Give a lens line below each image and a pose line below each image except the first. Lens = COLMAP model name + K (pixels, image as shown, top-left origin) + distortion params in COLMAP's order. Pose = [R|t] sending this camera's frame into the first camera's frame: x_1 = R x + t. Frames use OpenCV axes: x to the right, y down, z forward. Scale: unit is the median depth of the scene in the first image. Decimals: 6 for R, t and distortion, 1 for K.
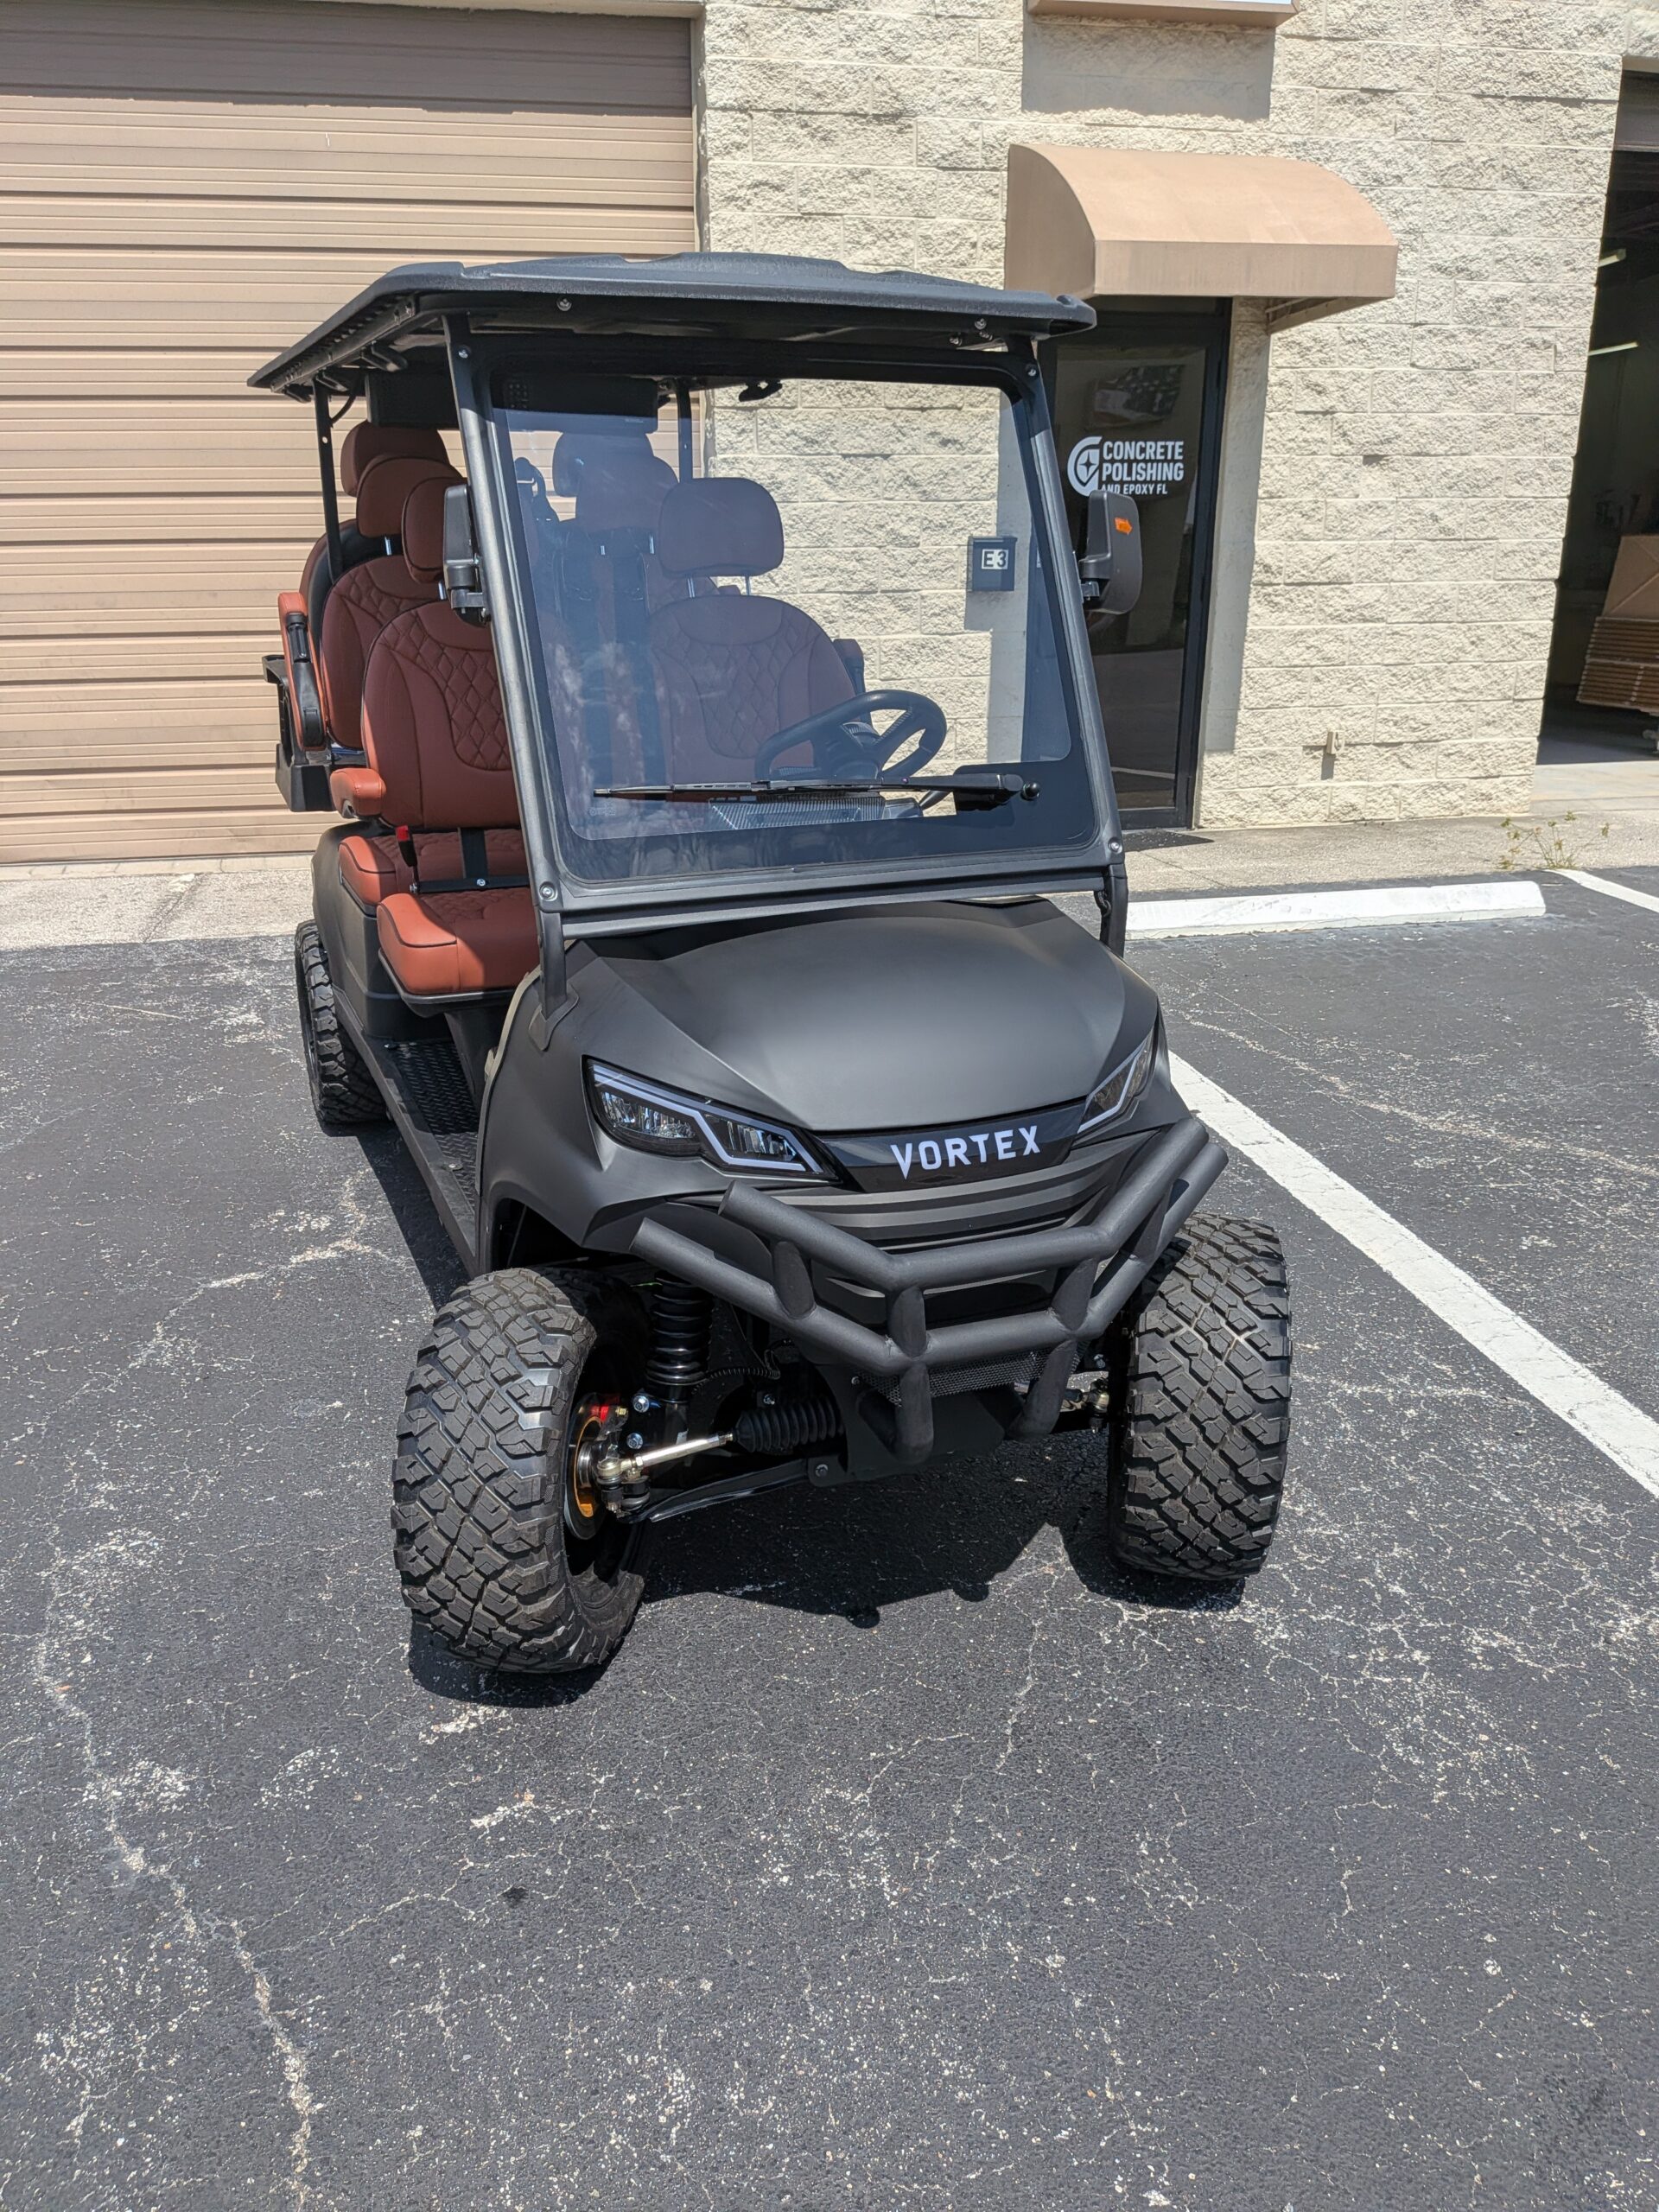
lens RADIAL K [[1645.9, 0, 830.9], [0, 1645.9, 1089.0], [0, 0, 1]] dist [0.010378, -0.021138]
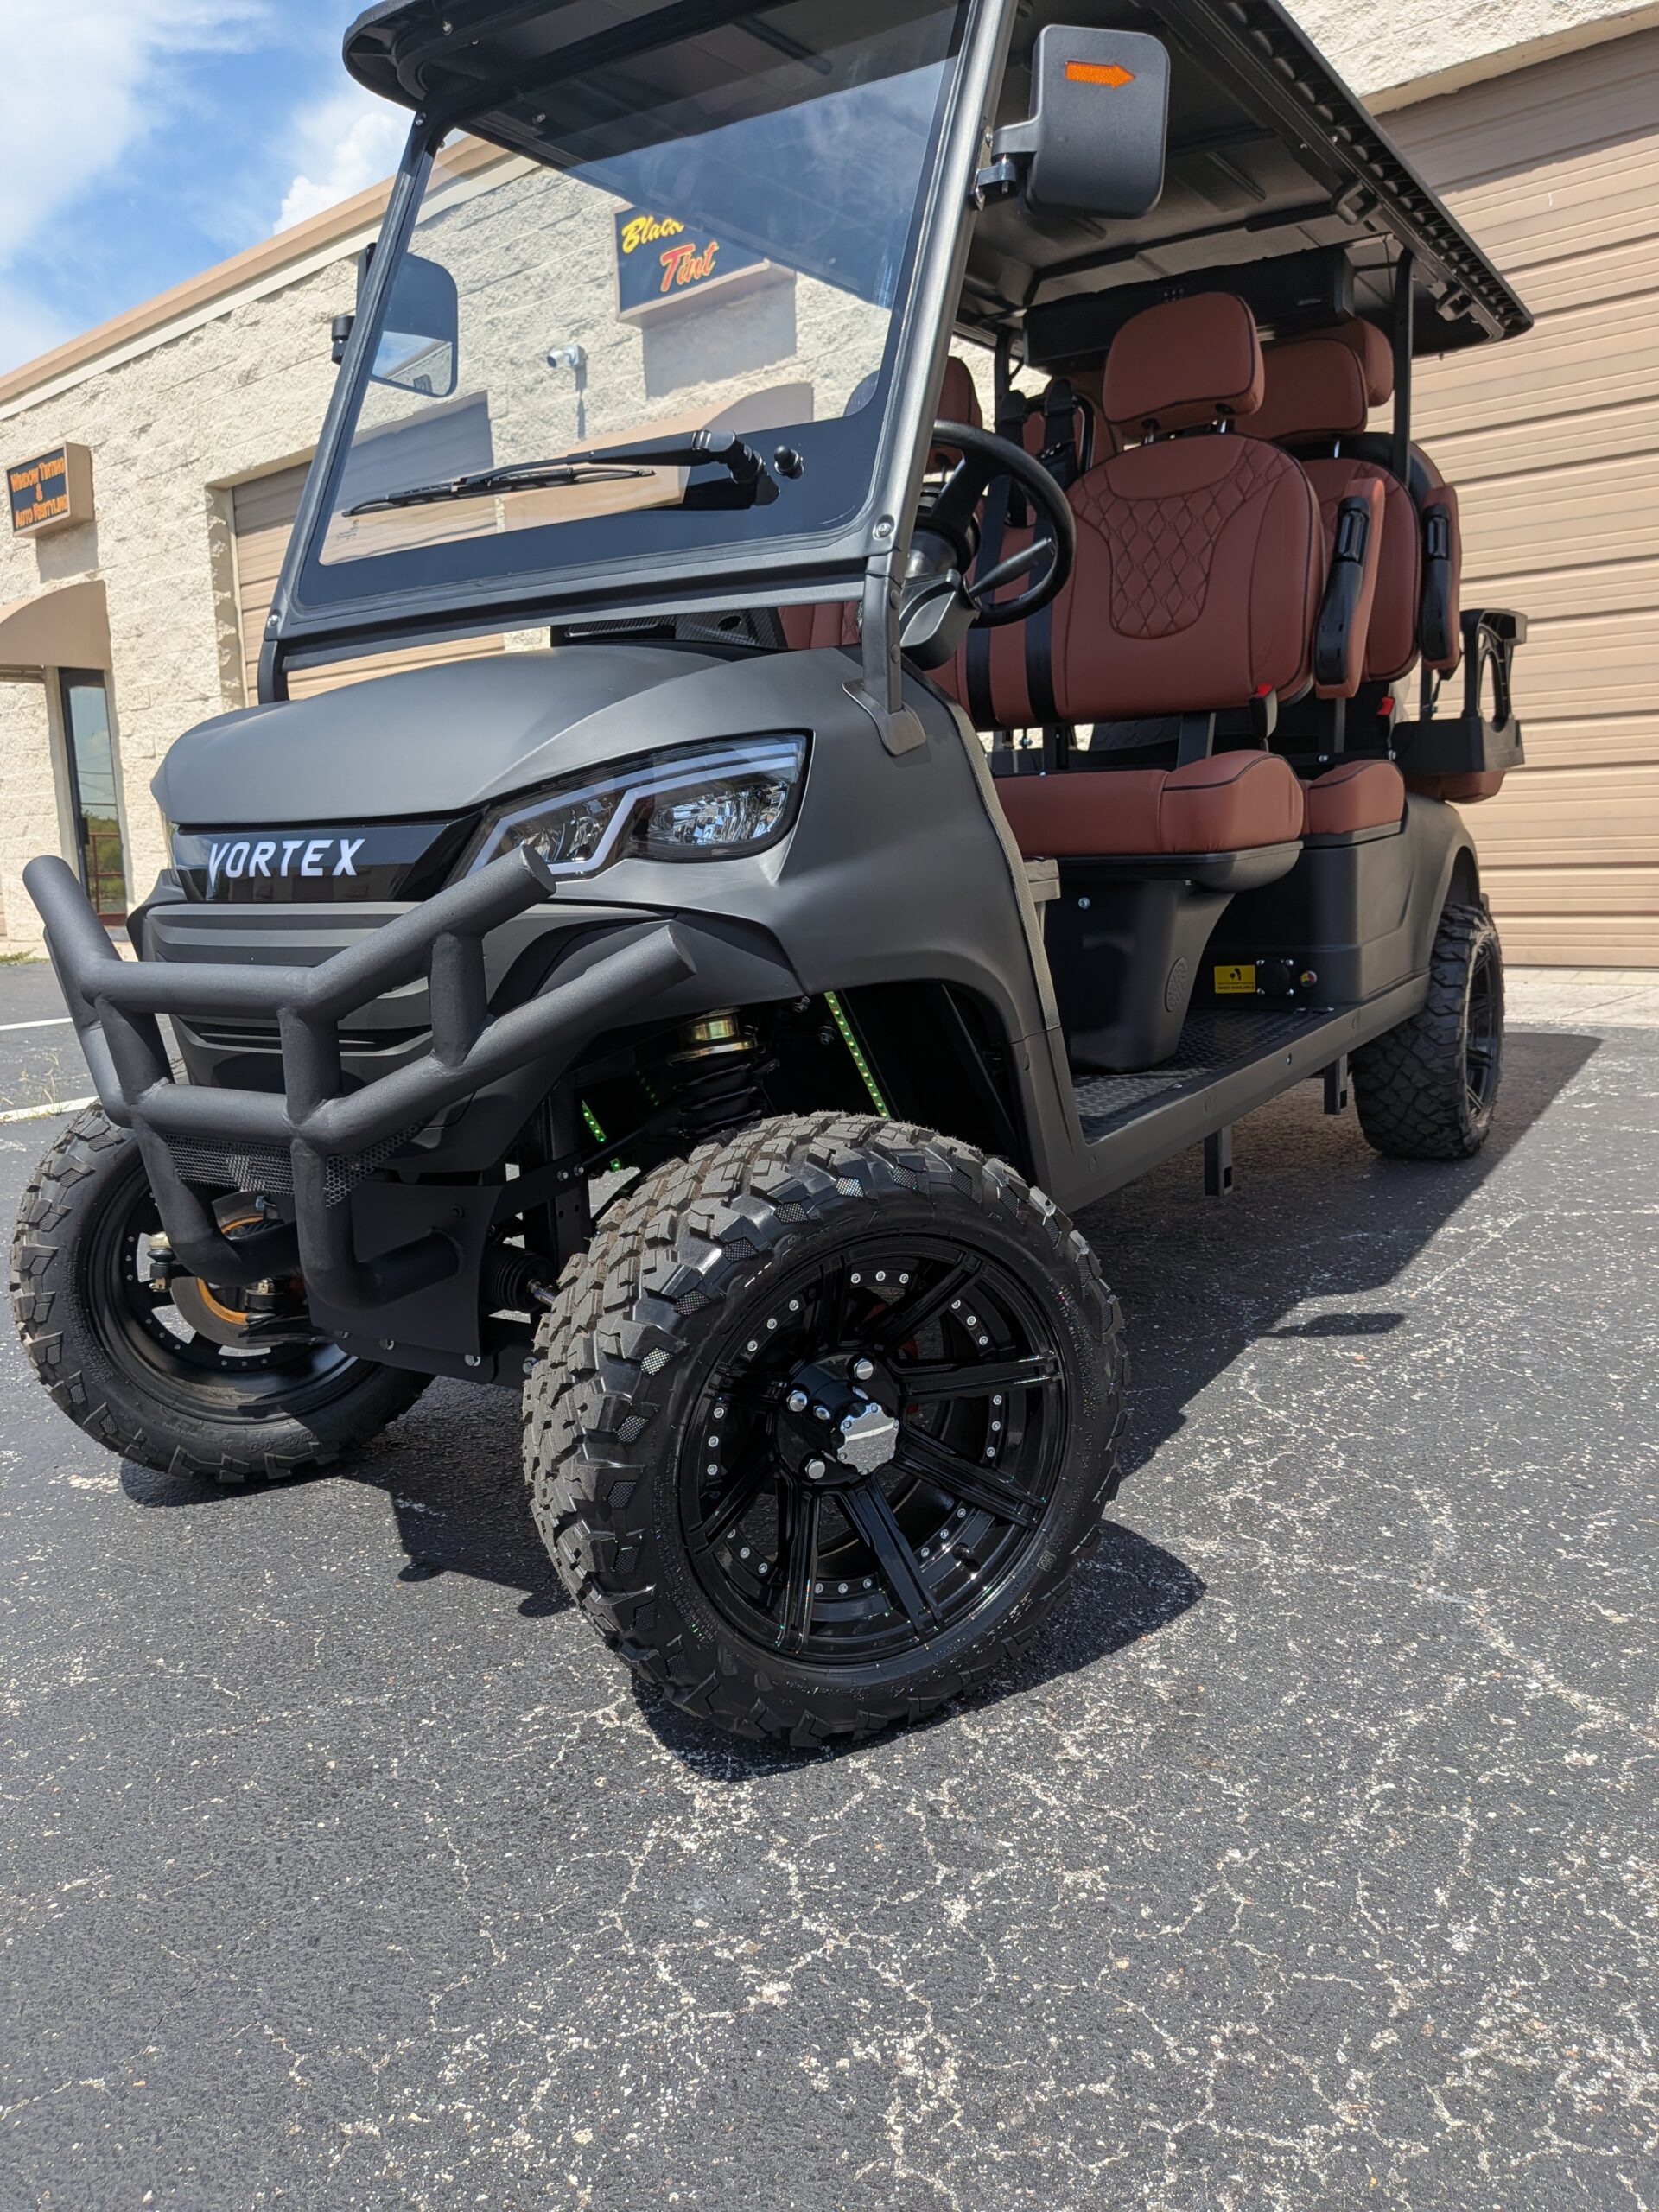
lens RADIAL K [[1645.9, 0, 827.9], [0, 1645.9, 1112.9], [0, 0, 1]] dist [0.010378, -0.021138]
pose [[0.600421, 0.115538, -0.791294, 0.696905], [-0.215983, 0.976163, -0.021354, 0.093094], [0.769965, 0.183728, 0.611063, 0.641165]]
